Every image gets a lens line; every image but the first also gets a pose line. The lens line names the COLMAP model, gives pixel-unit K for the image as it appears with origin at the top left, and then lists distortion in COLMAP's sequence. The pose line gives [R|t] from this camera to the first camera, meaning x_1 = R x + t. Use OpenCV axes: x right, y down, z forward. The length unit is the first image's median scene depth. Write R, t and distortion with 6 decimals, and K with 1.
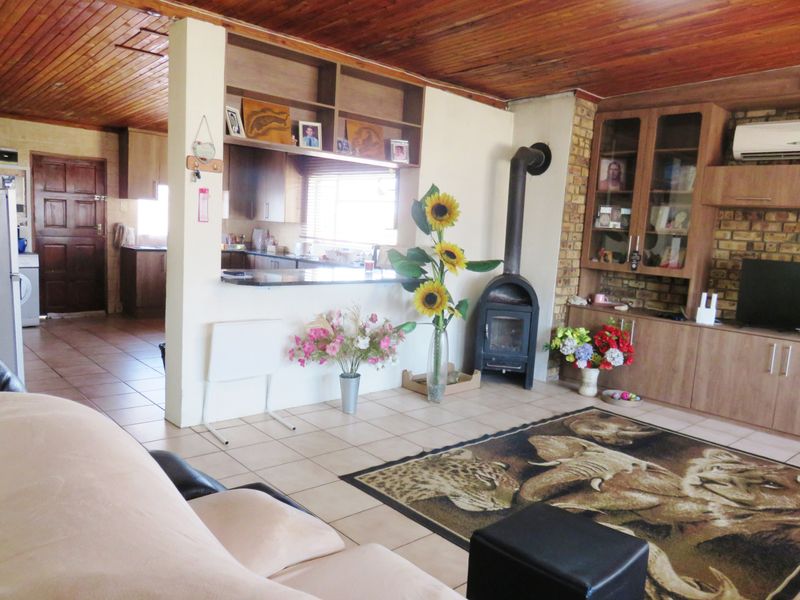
lens RADIAL K [[597.0, 0, 398.3], [0, 597.0, 301.6], [0, 0, 1]] dist [-0.007060, 0.002670]
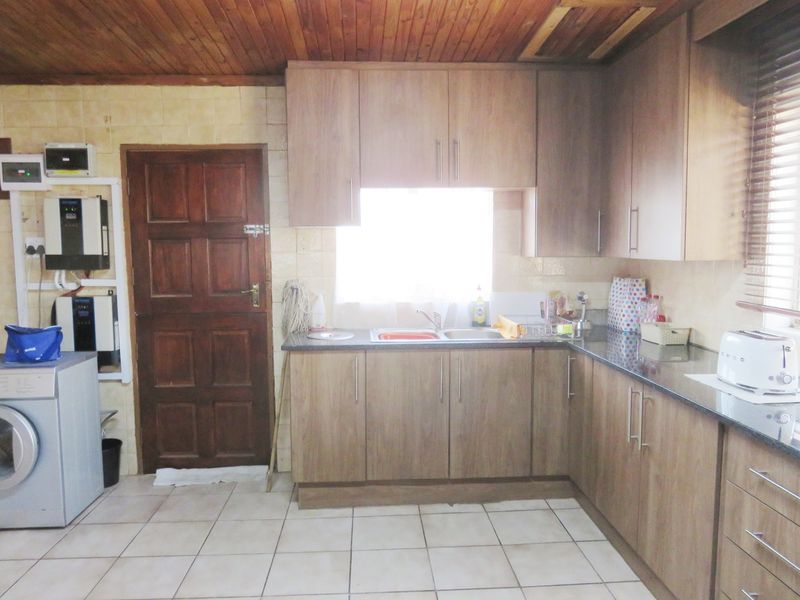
lens RADIAL K [[597.0, 0, 401.3], [0, 597.0, 300.0], [0, 0, 1]] dist [-0.007060, 0.002670]
pose [[0.772105, -0.000907, -0.635494, -0.110154], [-0.029424, 0.998875, -0.037175, -0.100748], [0.634813, 0.047402, 0.771210, 0.689144]]
